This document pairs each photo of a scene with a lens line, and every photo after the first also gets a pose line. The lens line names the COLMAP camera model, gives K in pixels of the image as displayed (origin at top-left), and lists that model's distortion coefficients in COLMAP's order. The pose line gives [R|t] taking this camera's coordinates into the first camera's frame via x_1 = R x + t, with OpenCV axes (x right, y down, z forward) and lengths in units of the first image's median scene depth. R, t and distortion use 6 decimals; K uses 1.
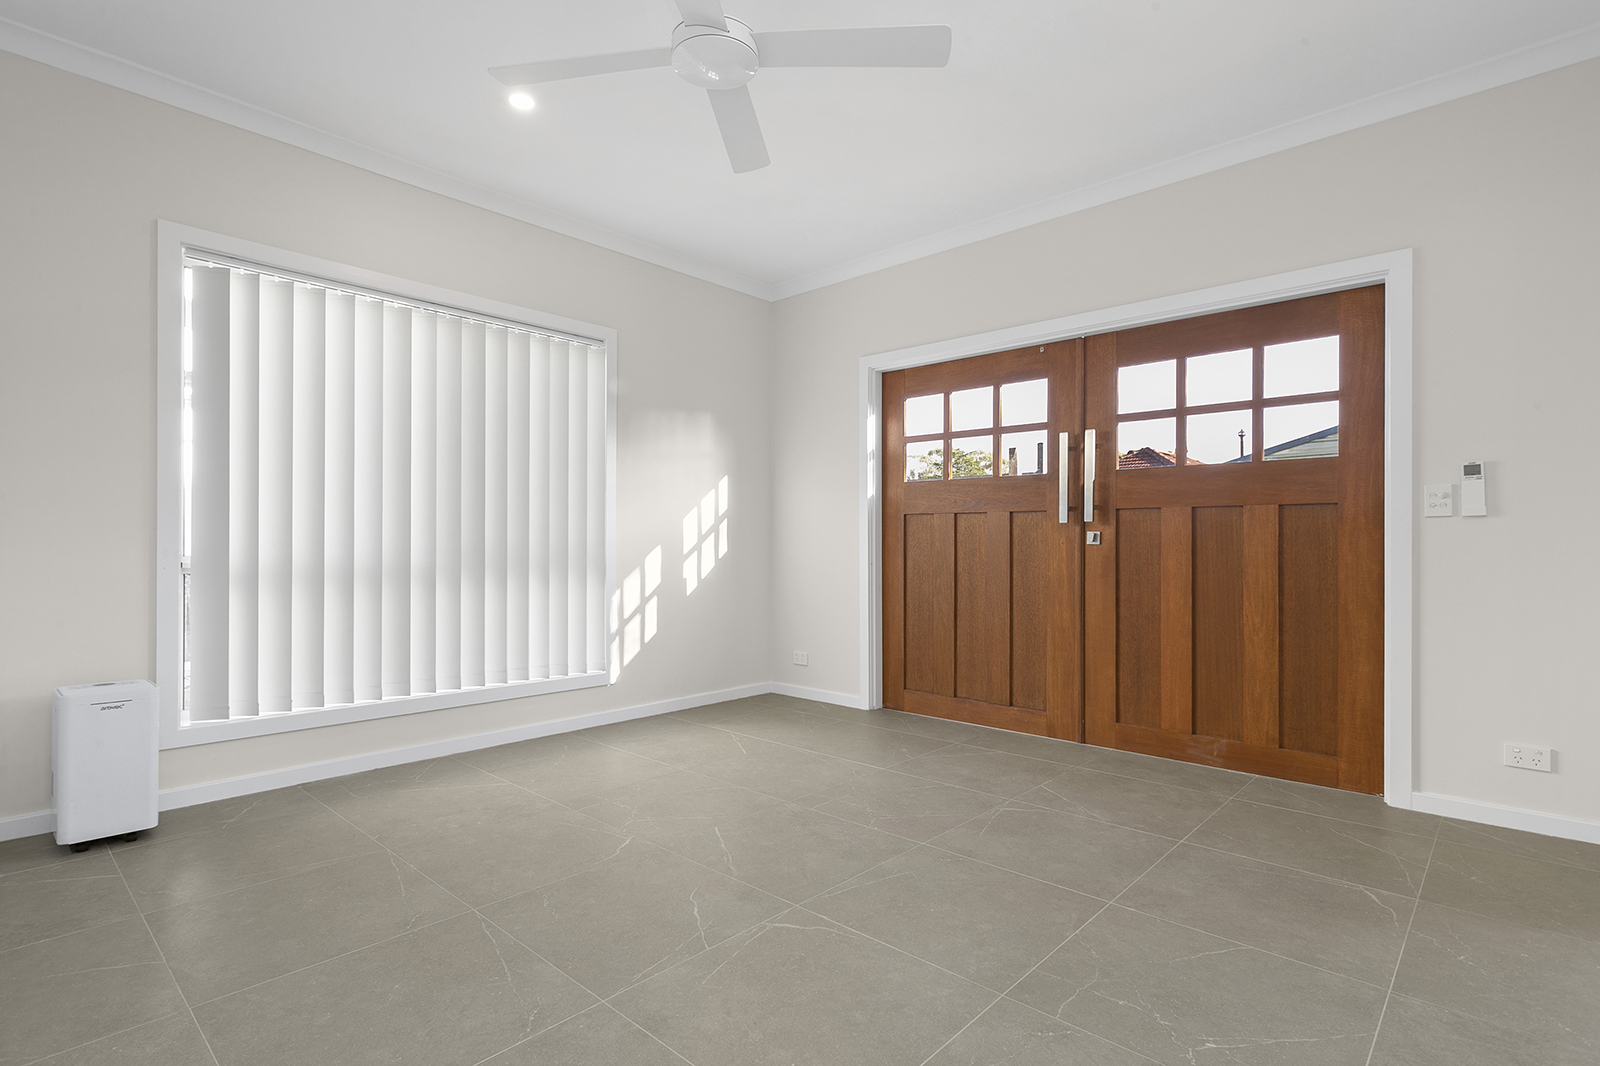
lens RADIAL K [[797.5, 0, 802.1], [0, 797.5, 549.6], [0, 0, 1]] dist [0.005190, 0.003675]
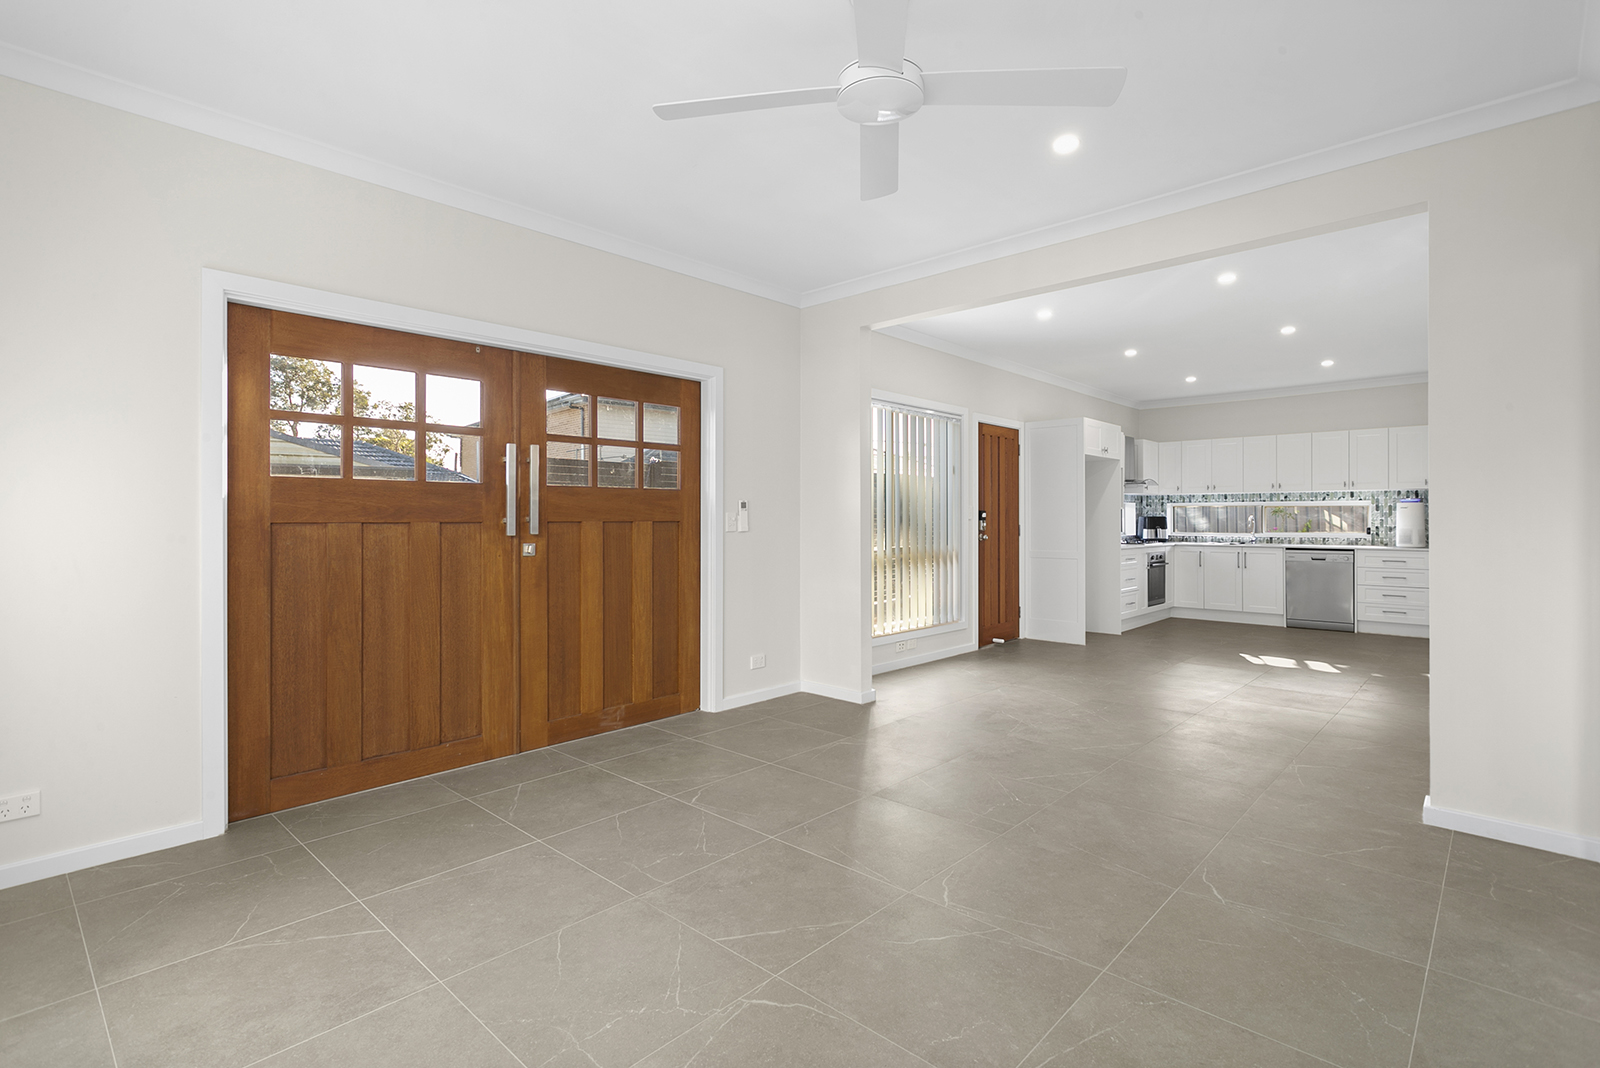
lens RADIAL K [[797.5, 0, 761.1], [0, 797.5, 521.8], [0, 0, 1]] dist [0.005190, 0.003675]
pose [[0.016926, -0.006347, 0.999837, -0.639673], [0.012766, 0.999900, 0.006131, -0.051242], [-0.999775, 0.012660, 0.017005, 0.665284]]
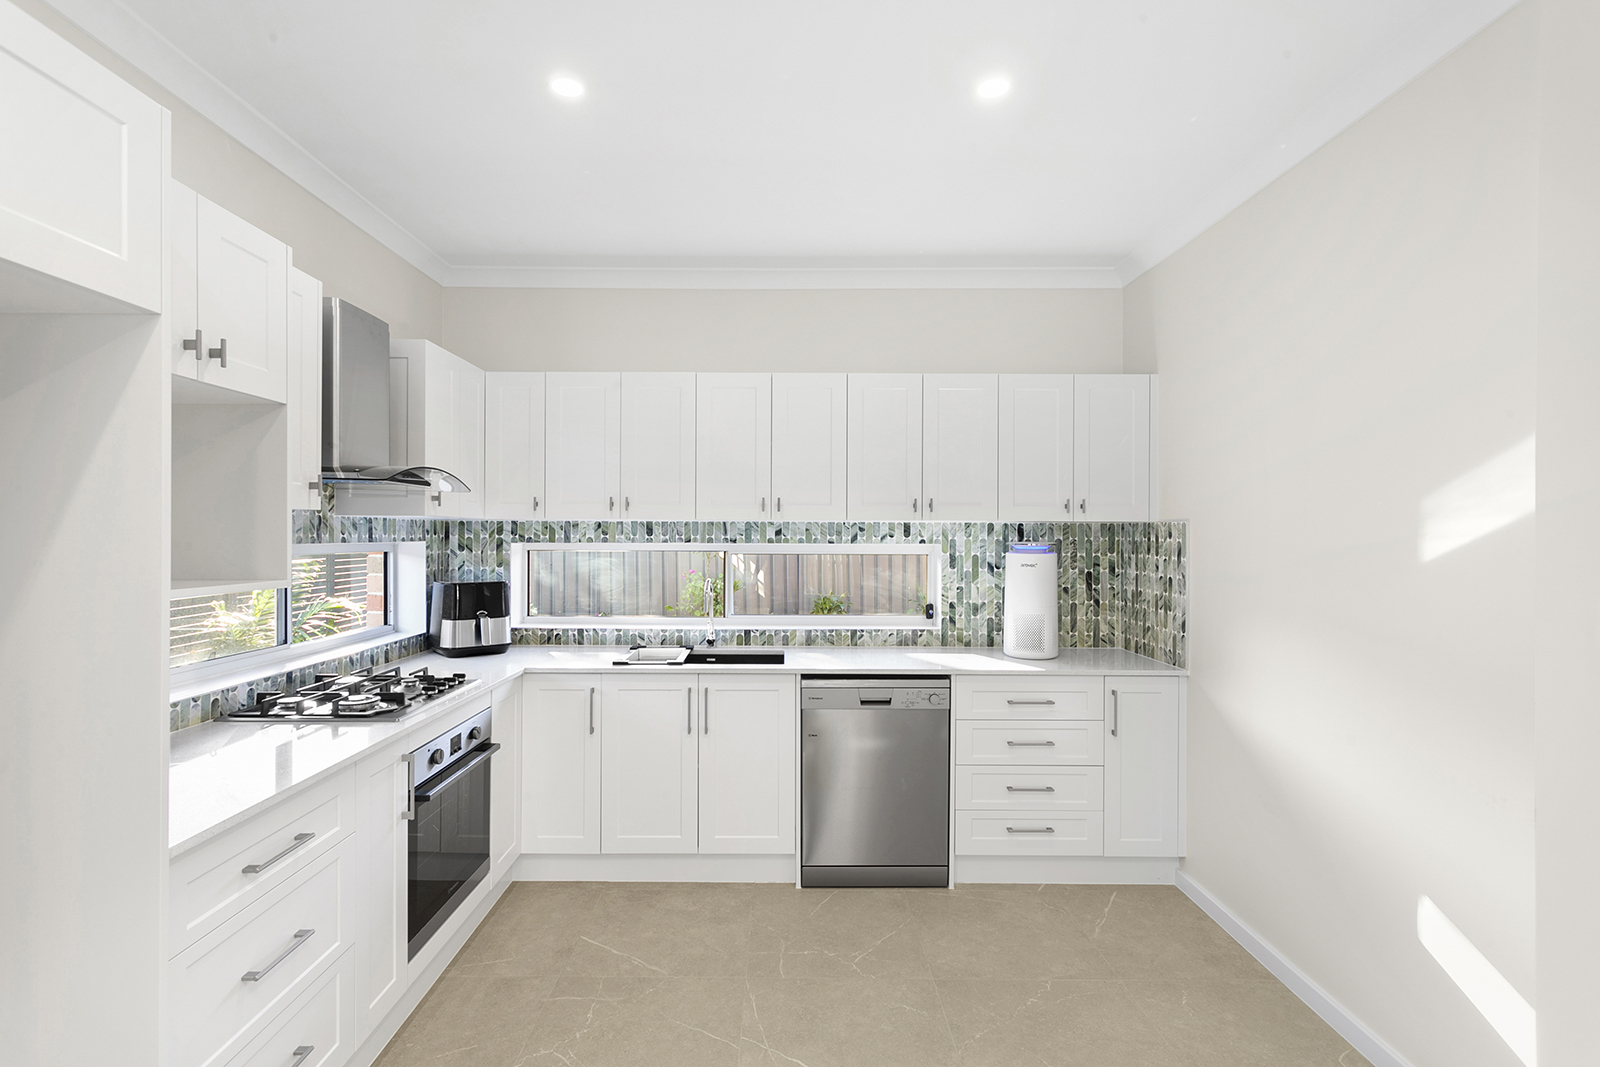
lens RADIAL K [[797.5, 0, 810.6], [0, 797.5, 539.4], [0, 0, 1]] dist [0.005190, 0.003675]
pose [[-0.689332, -0.012333, 0.724340, 1.000275], [0.002061, 0.999818, 0.018985, -0.099849], [-0.724443, 0.014580, -0.689181, -0.193468]]
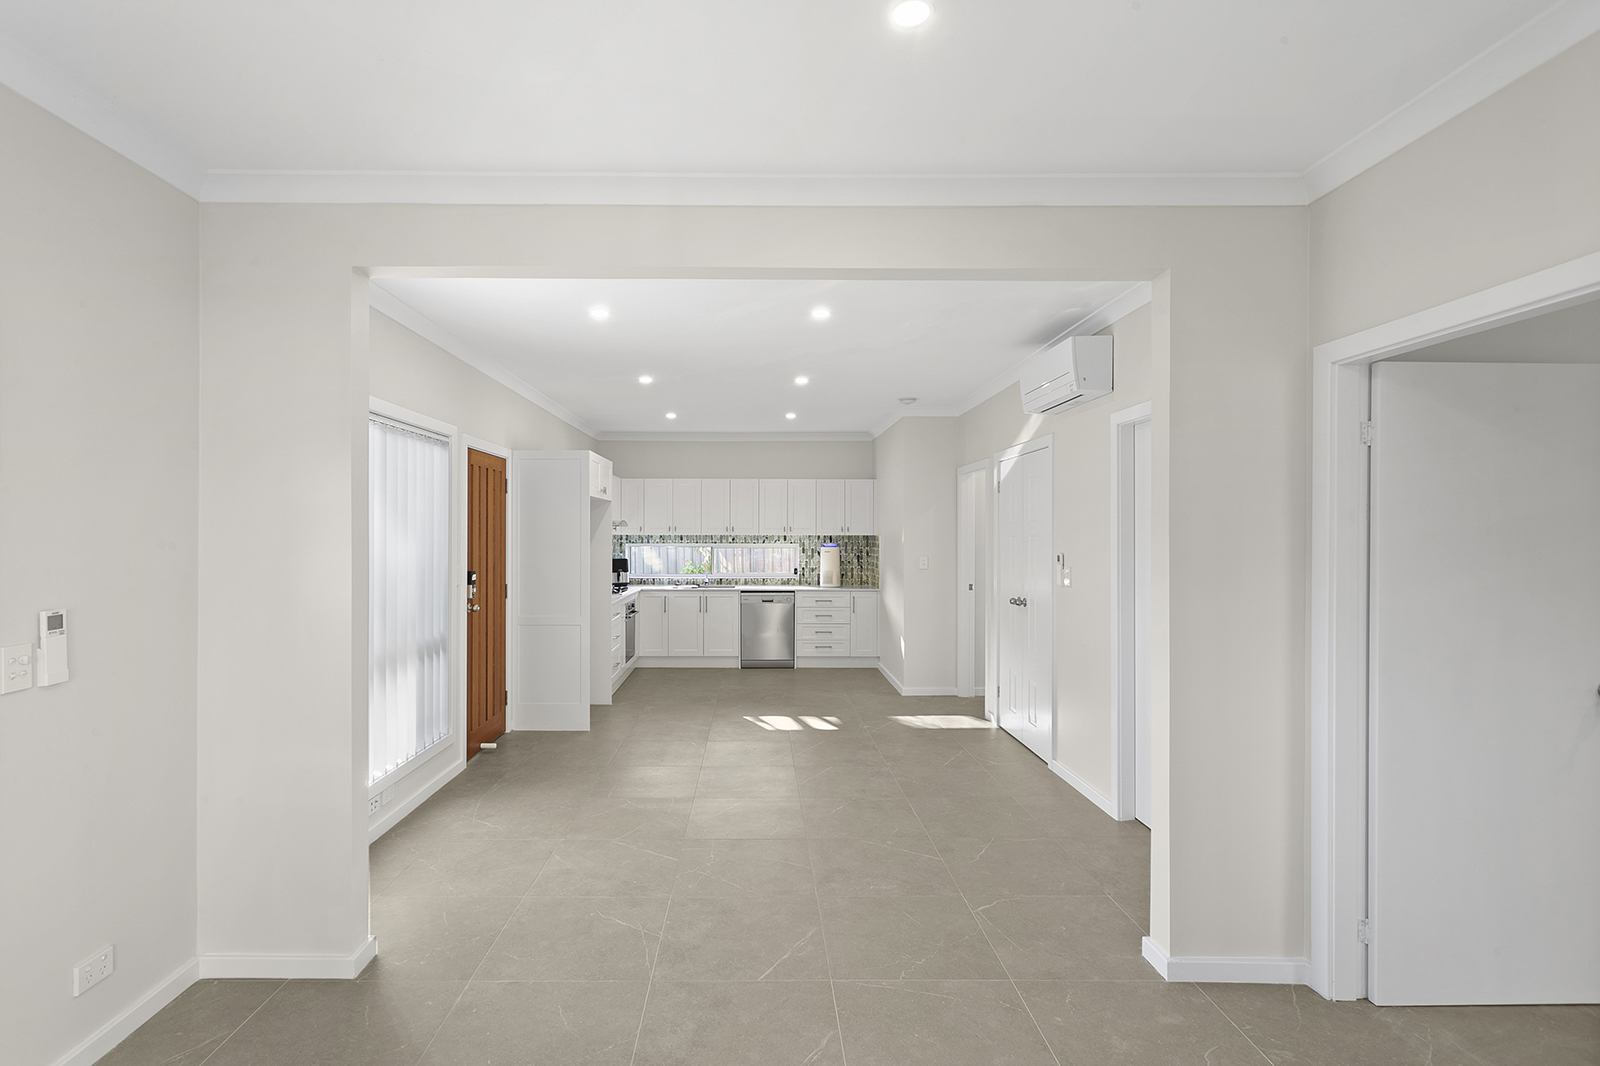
lens RADIAL K [[797.5, 0, 793.3], [0, 797.5, 532.2], [0, 0, 1]] dist [0.005190, 0.003675]
pose [[-0.705070, -0.003098, 0.709131, -0.107113], [0.003971, 0.999958, 0.008317, -0.130964], [-0.709127, 0.008680, -0.705028, 0.737494]]
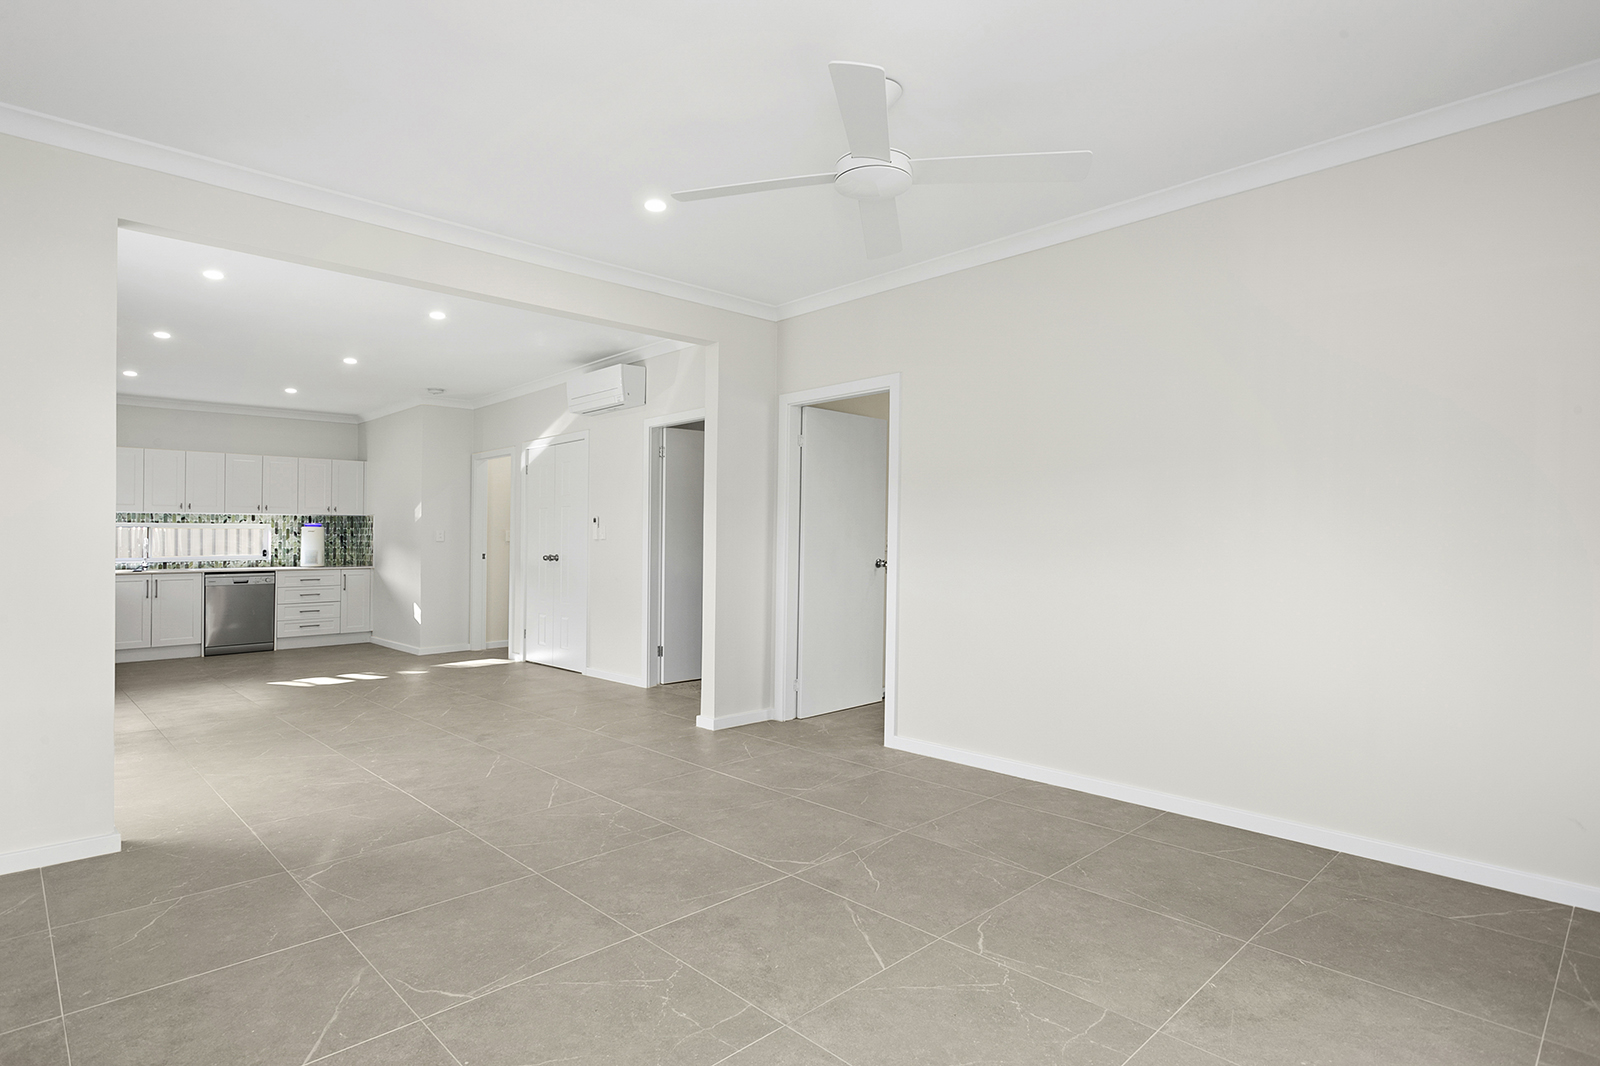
lens RADIAL K [[797.5, 0, 809.3], [0, 797.5, 515.8], [0, 0, 1]] dist [0.005190, 0.003675]
pose [[-0.999208, 0.000686, 0.039781, -0.048263], [-0.000156, 0.999776, -0.021145, -0.050222], [-0.039787, -0.021134, -0.998985, 1.264709]]
